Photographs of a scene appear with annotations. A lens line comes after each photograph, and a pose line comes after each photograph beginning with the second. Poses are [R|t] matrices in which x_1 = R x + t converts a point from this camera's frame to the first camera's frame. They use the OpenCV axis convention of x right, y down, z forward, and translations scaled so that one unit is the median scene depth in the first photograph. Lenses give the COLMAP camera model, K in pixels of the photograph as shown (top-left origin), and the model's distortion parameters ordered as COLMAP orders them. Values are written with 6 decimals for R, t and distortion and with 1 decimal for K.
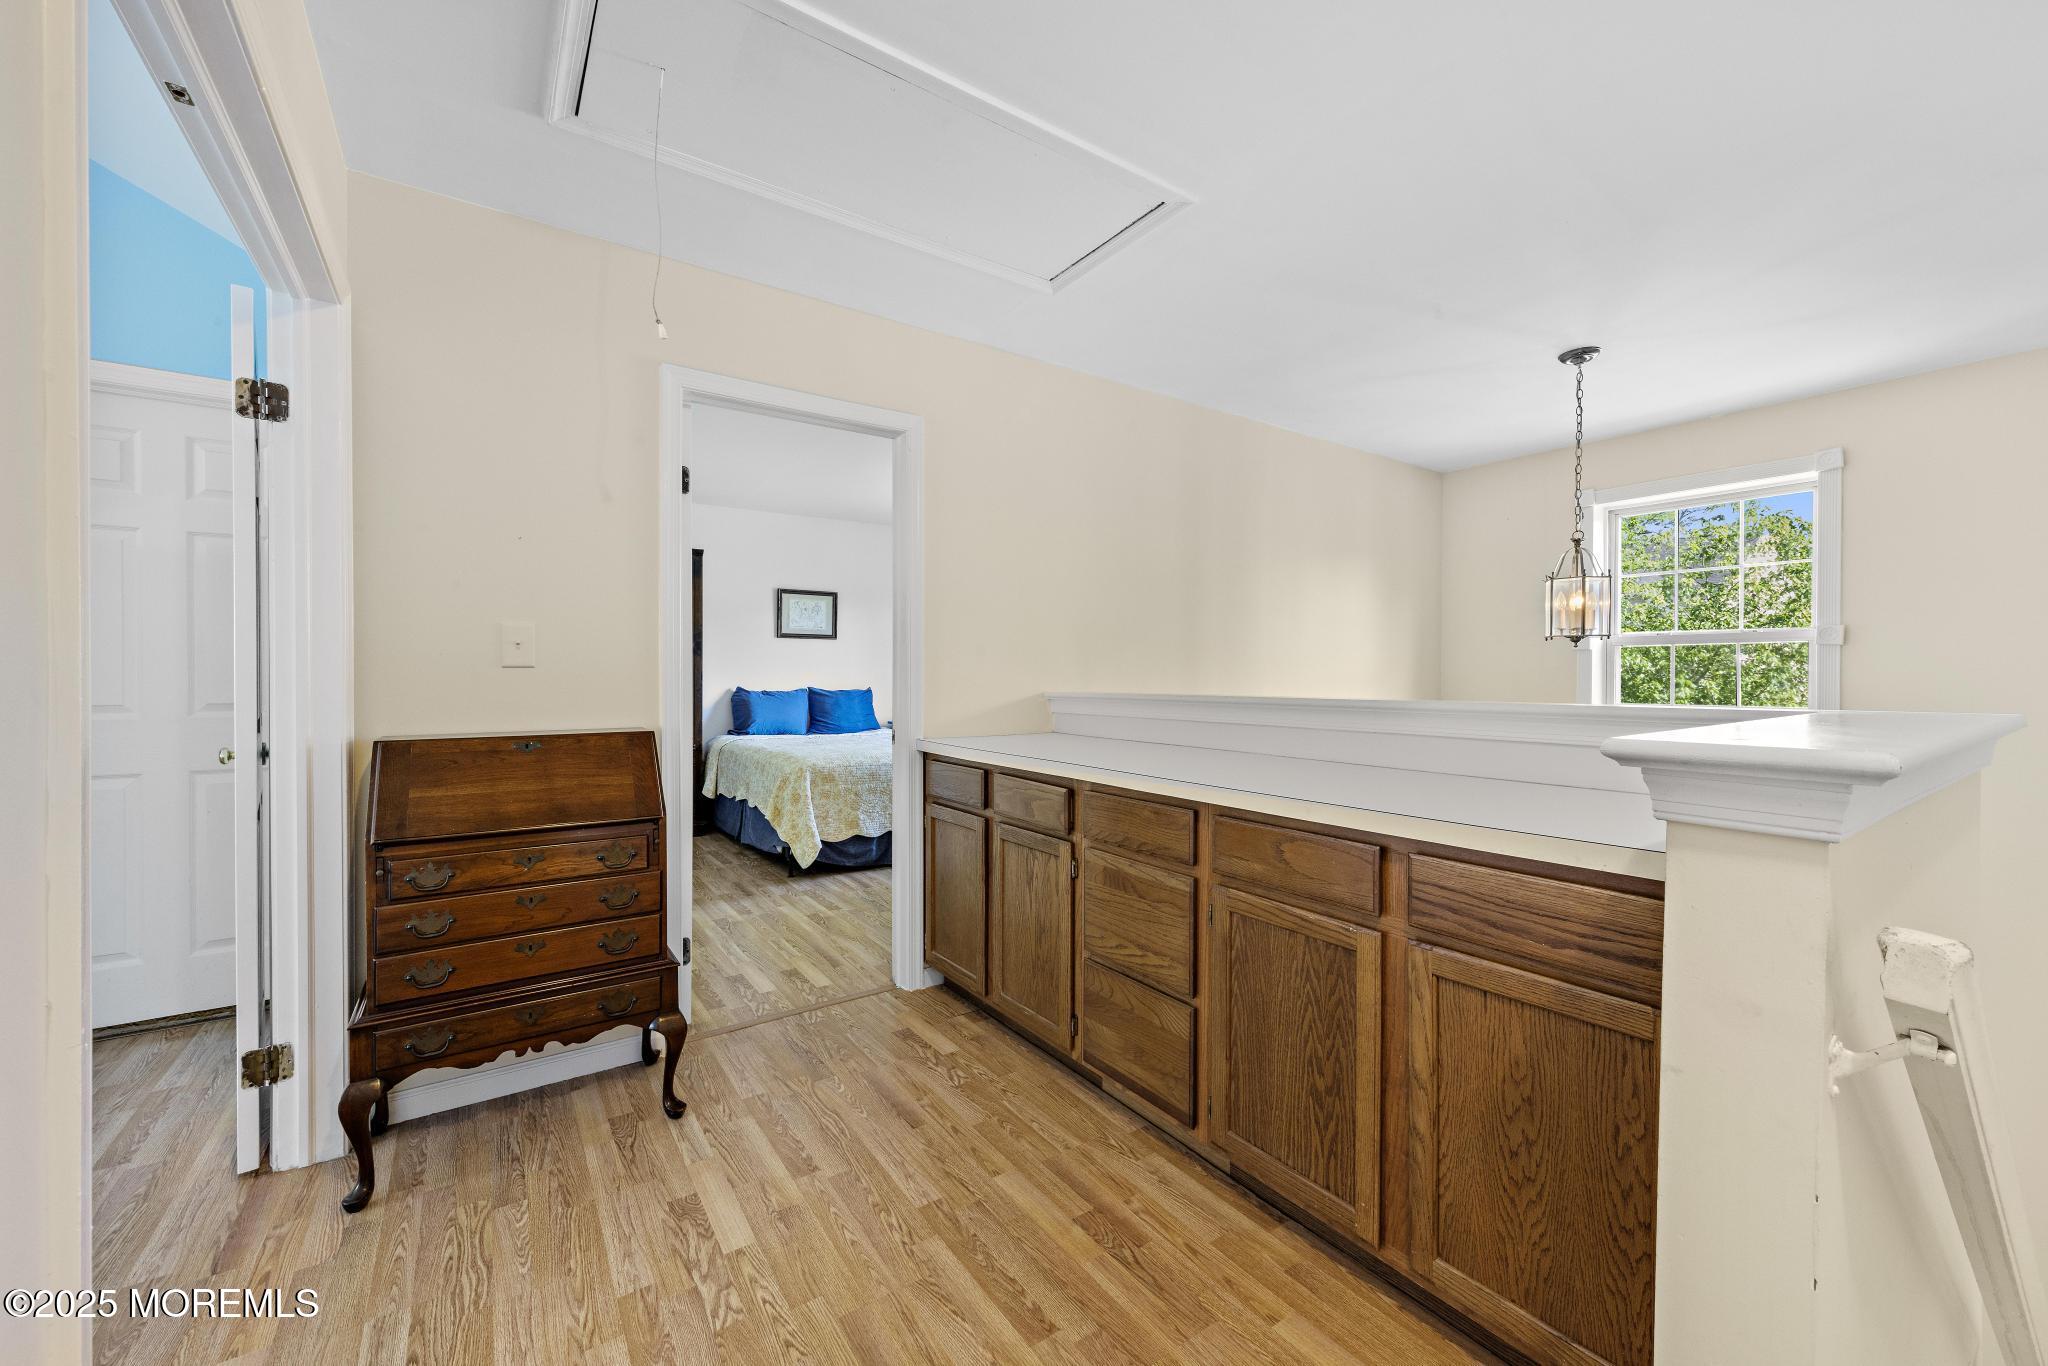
lens RADIAL K [[766.6, 0, 1021.9], [0, 766.6, 686.0], [0, 0, 1]] dist [0.006200, 0.000027]
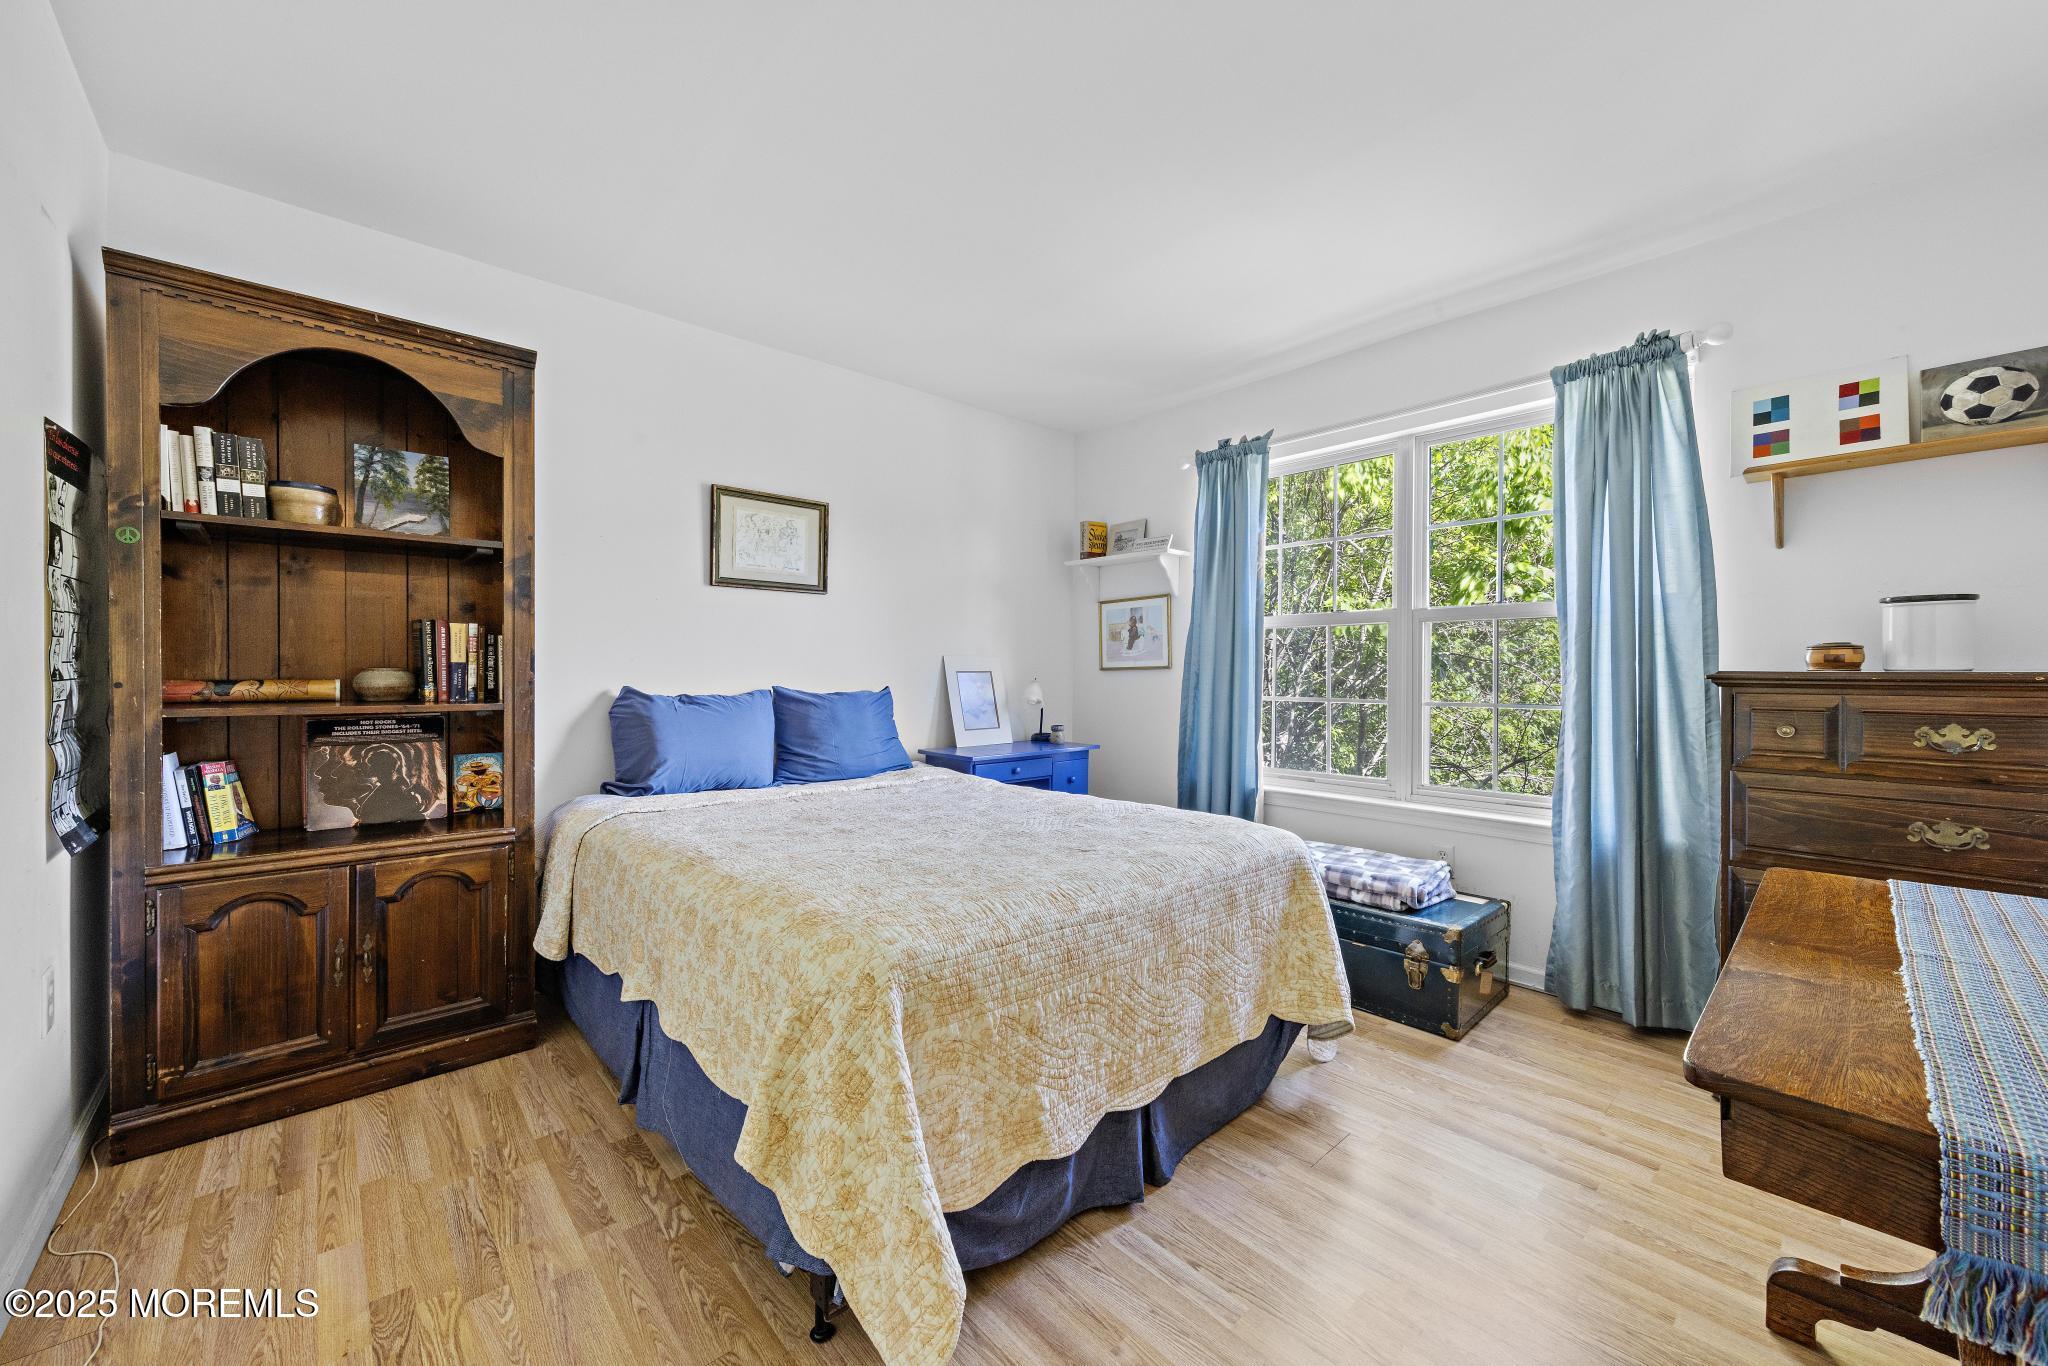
lens RADIAL K [[766.6, 0, 1025.5], [0, 766.6, 672.4], [0, 0, 1]] dist [0.006200, 0.000027]
pose [[0.990916, -0.001732, 0.134474, -0.188990], [0.003383, 0.999922, -0.012052, -0.001211], [-0.134443, 0.012397, 0.990844, 0.498640]]
